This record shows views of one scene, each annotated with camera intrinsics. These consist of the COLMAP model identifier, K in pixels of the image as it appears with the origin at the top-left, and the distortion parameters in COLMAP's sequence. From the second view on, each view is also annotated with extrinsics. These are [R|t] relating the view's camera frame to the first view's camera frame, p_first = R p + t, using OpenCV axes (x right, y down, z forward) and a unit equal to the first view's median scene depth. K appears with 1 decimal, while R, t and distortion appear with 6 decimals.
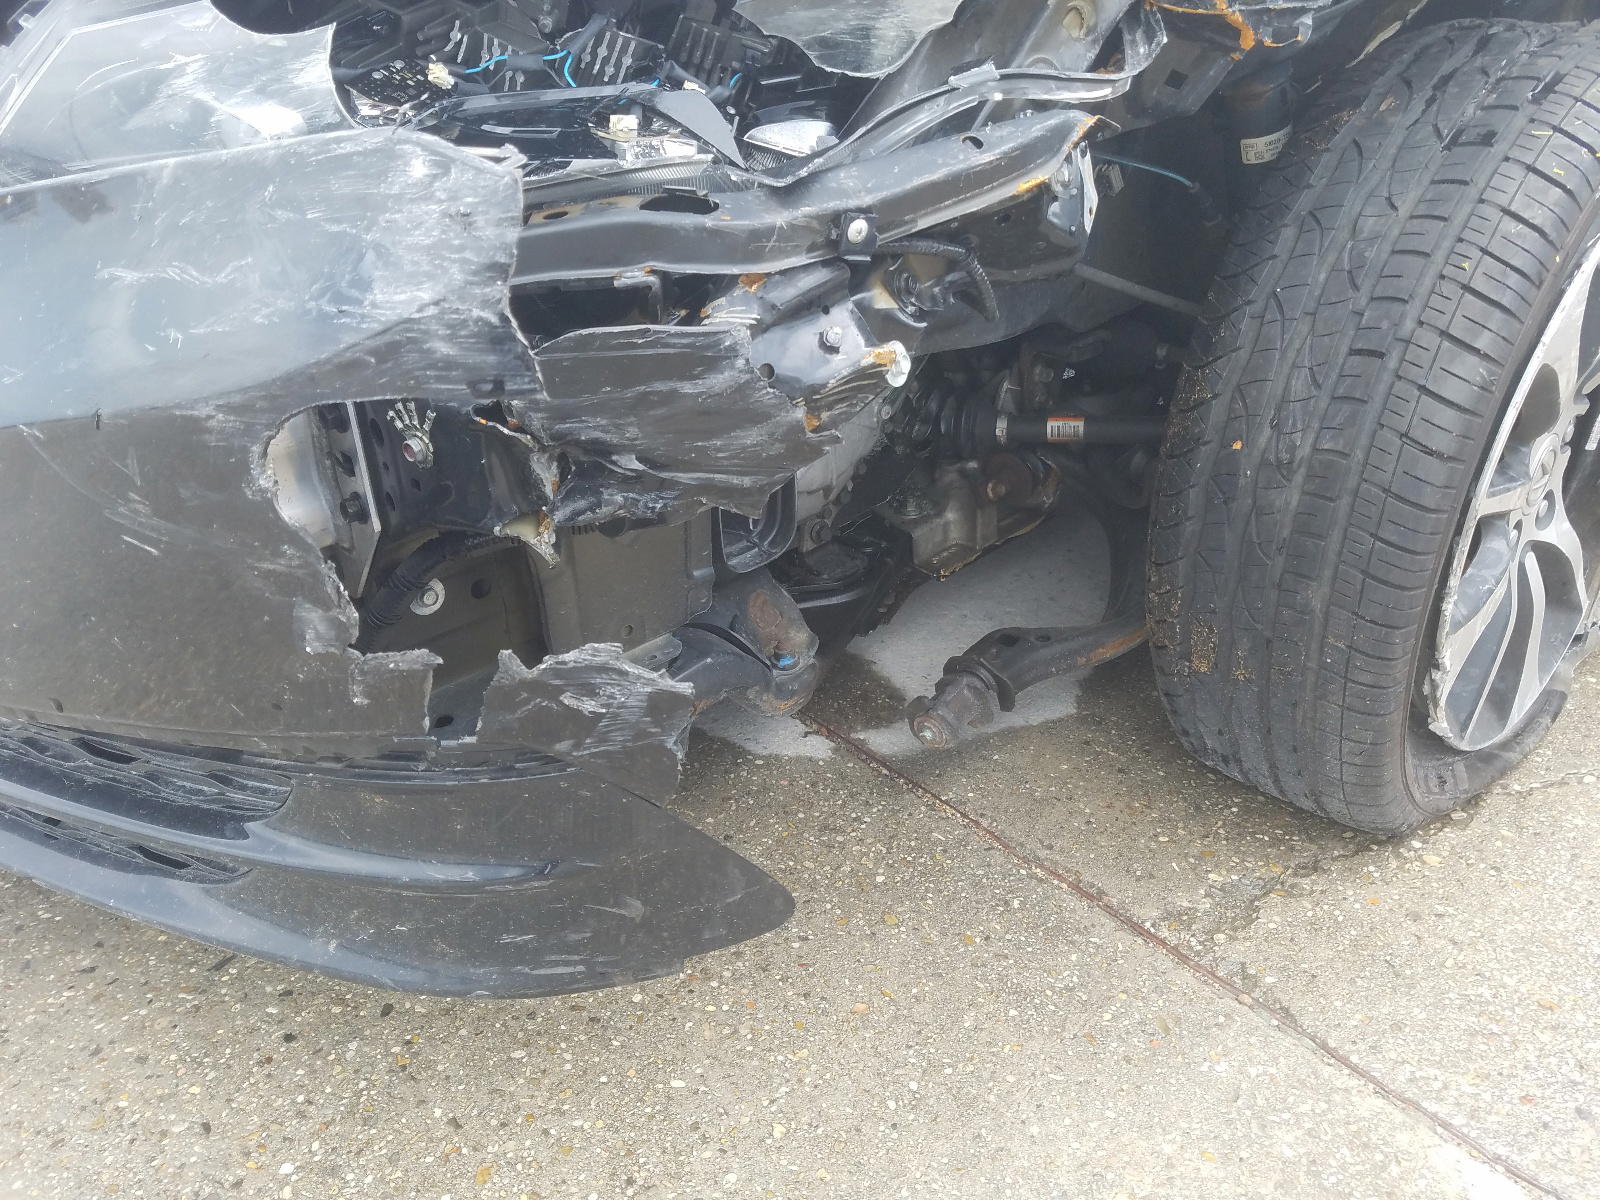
lens RADIAL K [[1364.5, 0, 800.0], [0, 1364.5, 600.0], [0, 0, 1]] dist [-0.058810, 0.001014]
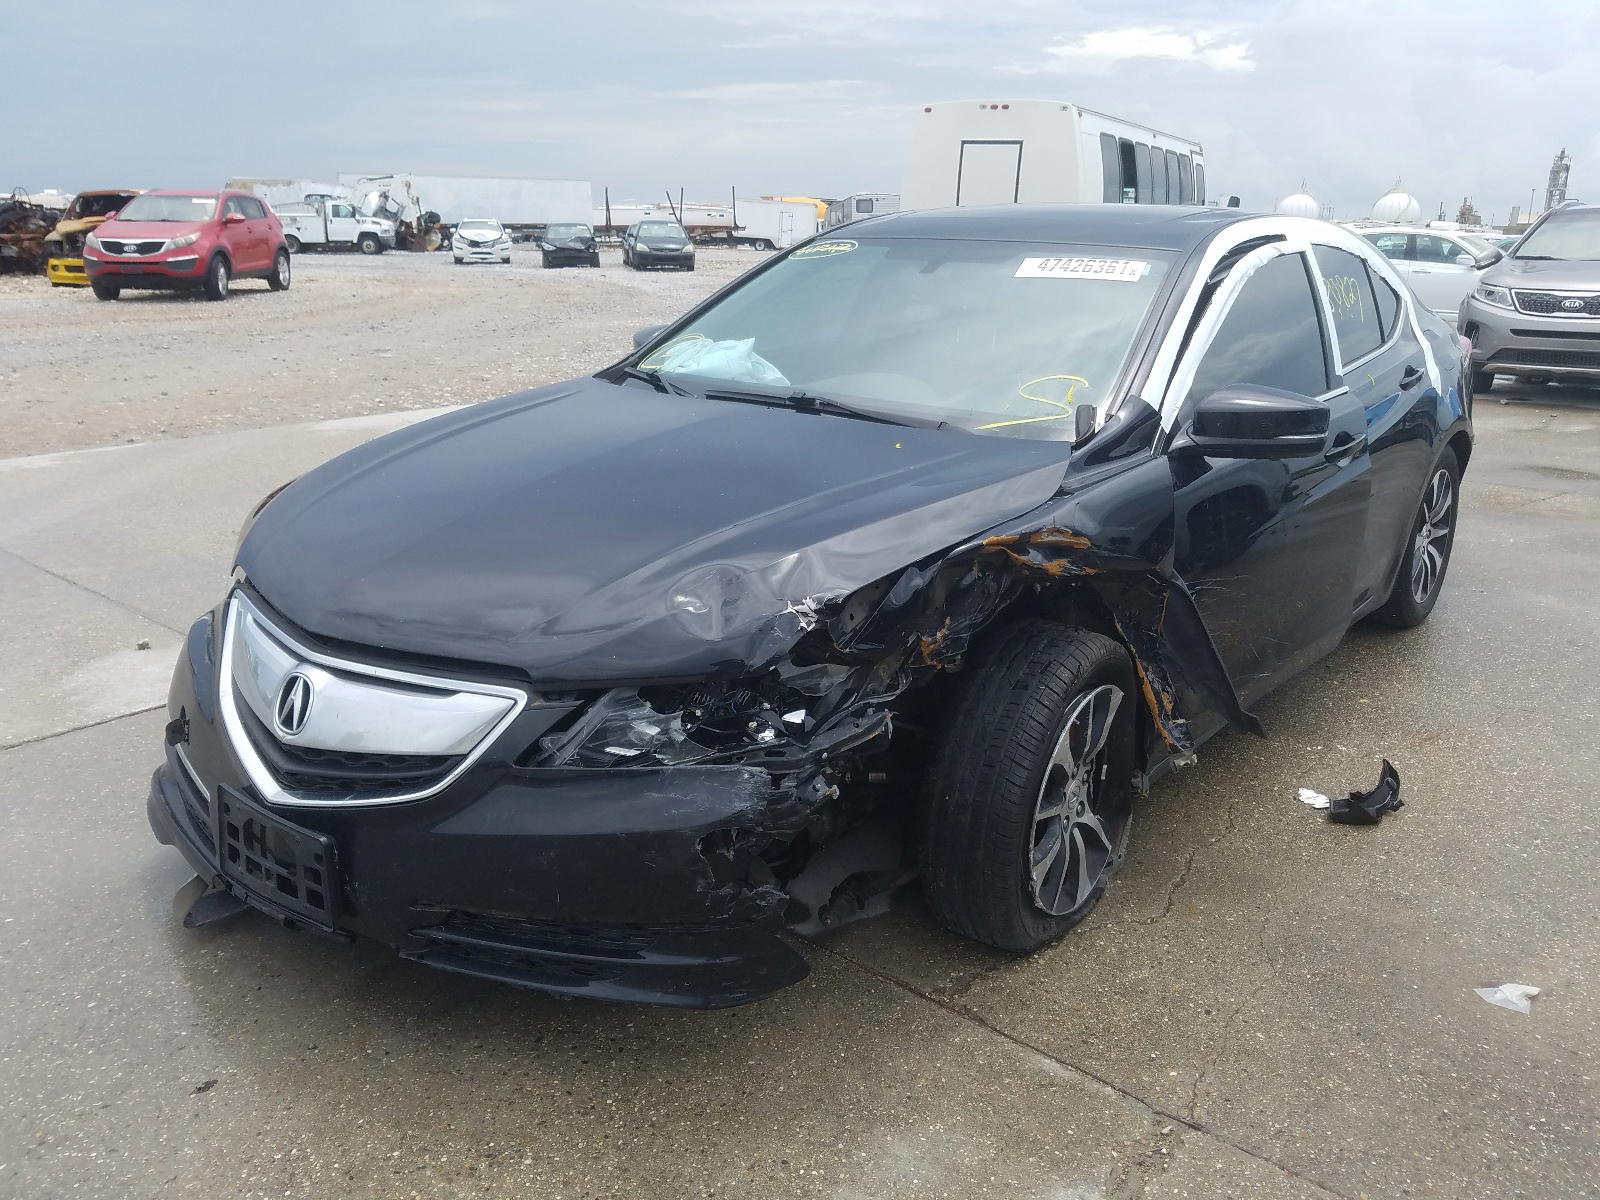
lens RADIAL K [[1232.4, 0, 800.0], [0, 1232.4, 600.0], [0, 0, 1]] dist [-0.006168, 0.000292]
pose [[0.987682, -0.018263, 0.155408, -0.312917], [0.048175, 0.980416, -0.190955, -0.045479], [-0.148877, 0.196090, 0.969218, -1.303700]]
